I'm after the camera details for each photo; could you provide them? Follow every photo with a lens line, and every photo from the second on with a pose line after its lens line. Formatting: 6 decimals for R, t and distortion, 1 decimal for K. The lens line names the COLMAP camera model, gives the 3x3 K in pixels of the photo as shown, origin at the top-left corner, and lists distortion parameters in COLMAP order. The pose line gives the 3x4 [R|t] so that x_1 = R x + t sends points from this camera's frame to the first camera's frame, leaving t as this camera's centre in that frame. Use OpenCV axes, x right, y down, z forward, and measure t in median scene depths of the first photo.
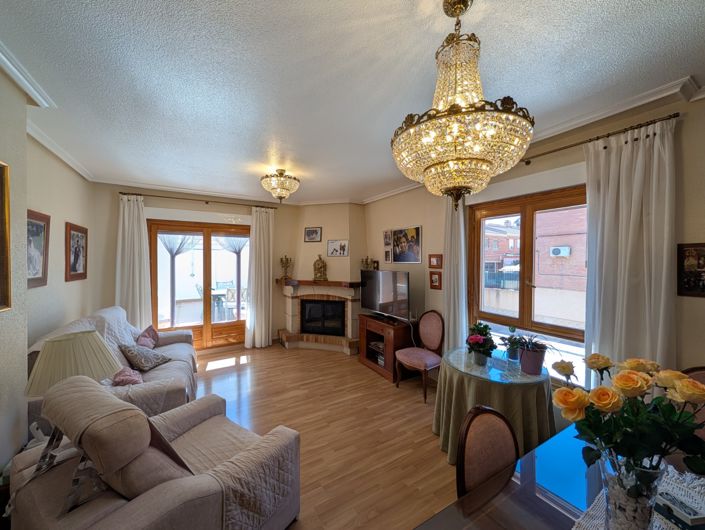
lens RADIAL K [[270.9, 0, 352.6], [0, 270.9, 264.1], [0, 0, 1]] dist [-0.000830, 0.000107]
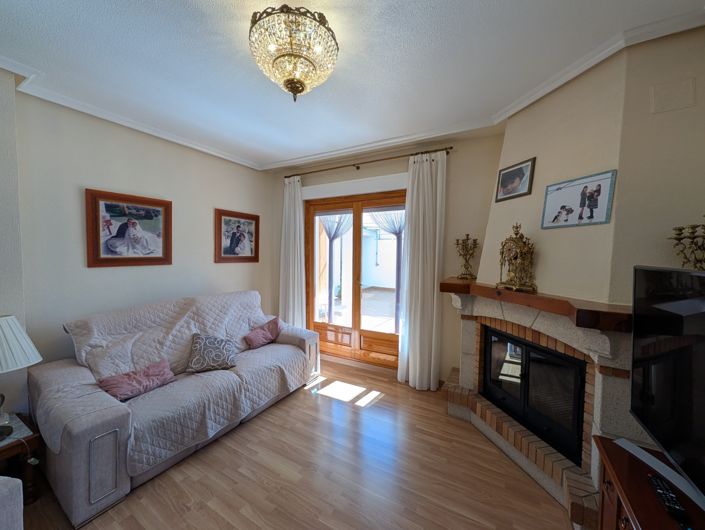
lens RADIAL K [[270.9, 0, 349.8], [0, 270.9, 263.1], [0, 0, 1]] dist [-0.000830, 0.000107]
pose [[0.490987, 0.037094, -0.870377, 0.113635], [-0.018570, 0.999312, 0.032113, 0.012864], [0.870969, 0.000396, 0.491338, 0.610619]]
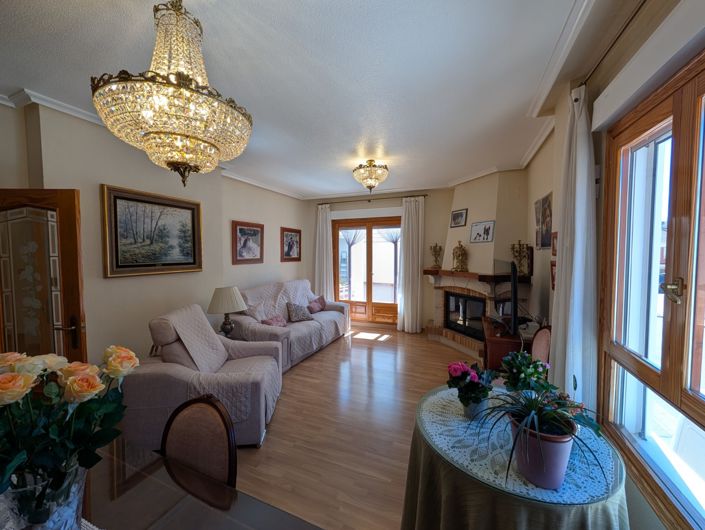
lens RADIAL K [[270.9, 0, 350.5], [0, 270.9, 262.5], [0, 0, 1]] dist [-0.000830, 0.000107]
pose [[0.596320, 0.024749, -0.802365, 0.379854], [-0.005310, 0.999624, 0.026887, 0.012321], [0.802729, -0.011773, 0.596227, 0.215380]]
